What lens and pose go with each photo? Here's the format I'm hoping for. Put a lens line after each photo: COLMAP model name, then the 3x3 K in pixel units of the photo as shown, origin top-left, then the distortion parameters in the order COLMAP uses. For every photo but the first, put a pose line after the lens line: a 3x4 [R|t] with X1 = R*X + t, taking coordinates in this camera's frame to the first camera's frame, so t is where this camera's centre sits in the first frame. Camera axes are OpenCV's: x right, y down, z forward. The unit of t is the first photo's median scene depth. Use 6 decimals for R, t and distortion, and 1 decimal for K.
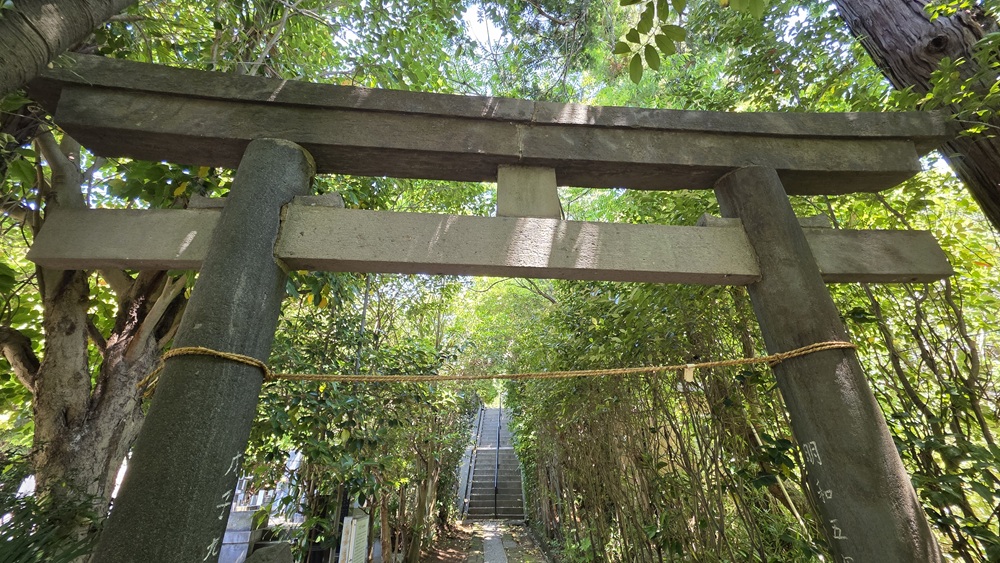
lens RADIAL K [[384.9, 0, 500.0], [0, 384.9, 281.5], [0, 0, 1]] dist [0.000459, 0.000014]
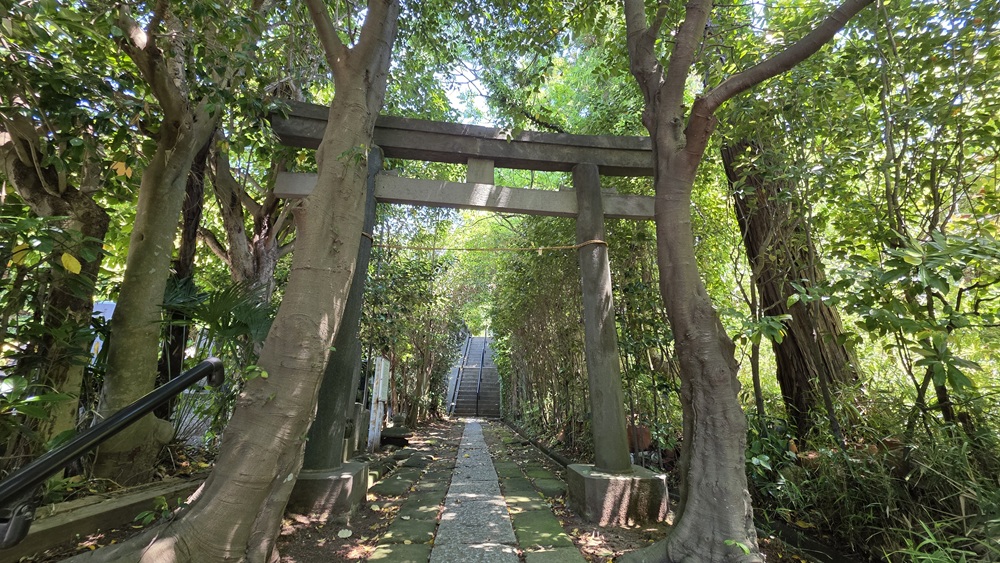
lens RADIAL K [[384.9, 0, 500.0], [0, 384.9, 281.5], [0, 0, 1]] dist [0.000459, 0.000014]
pose [[0.999010, 0.038289, 0.022639, 0.106856], [-0.041191, 0.988439, 0.145918, 0.045055], [-0.016790, -0.146706, 0.989038, -0.871471]]
